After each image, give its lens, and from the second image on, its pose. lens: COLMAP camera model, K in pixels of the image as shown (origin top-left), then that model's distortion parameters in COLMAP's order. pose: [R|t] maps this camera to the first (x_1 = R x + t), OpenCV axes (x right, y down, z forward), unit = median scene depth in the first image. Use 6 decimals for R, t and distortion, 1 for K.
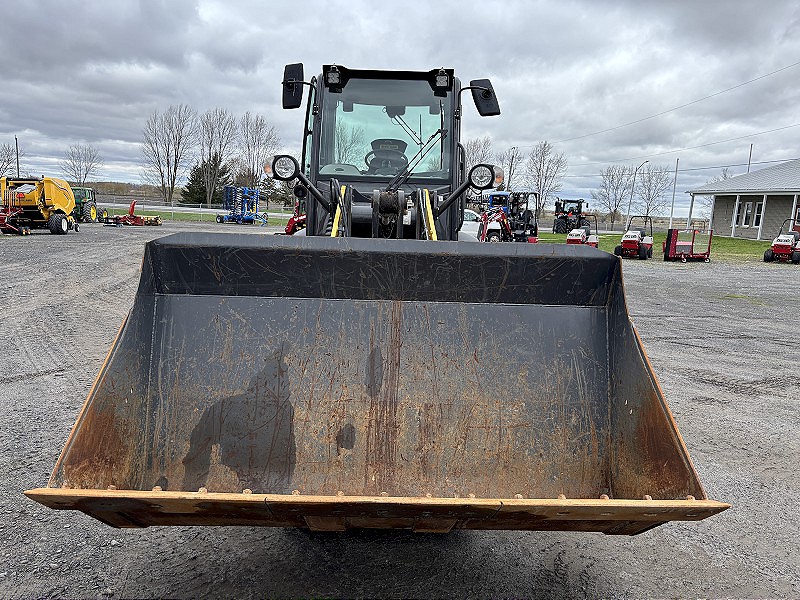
lens RADIAL K [[620.3, 0, 394.3], [0, 620.3, 297.8], [0, 0, 1]] dist [0.025135, -0.013543]
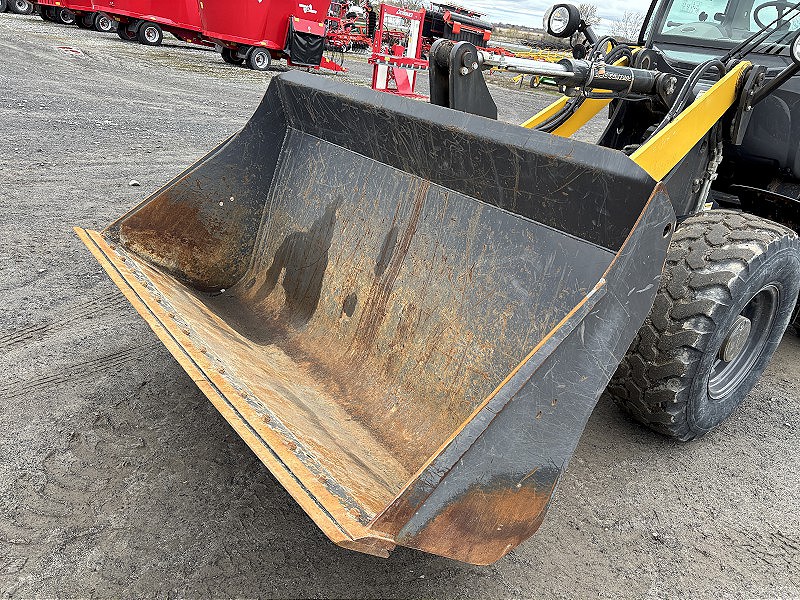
lens RADIAL K [[605.6, 0, 412.7], [0, 605.6, 323.5], [0, 0, 1]] dist [0.008141, -0.008243]
pose [[0.586848, 0.382351, -0.713735, 0.660708], [-0.210762, 0.923231, 0.321286, -0.076082], [0.781786, -0.038118, 0.622381, 0.464091]]
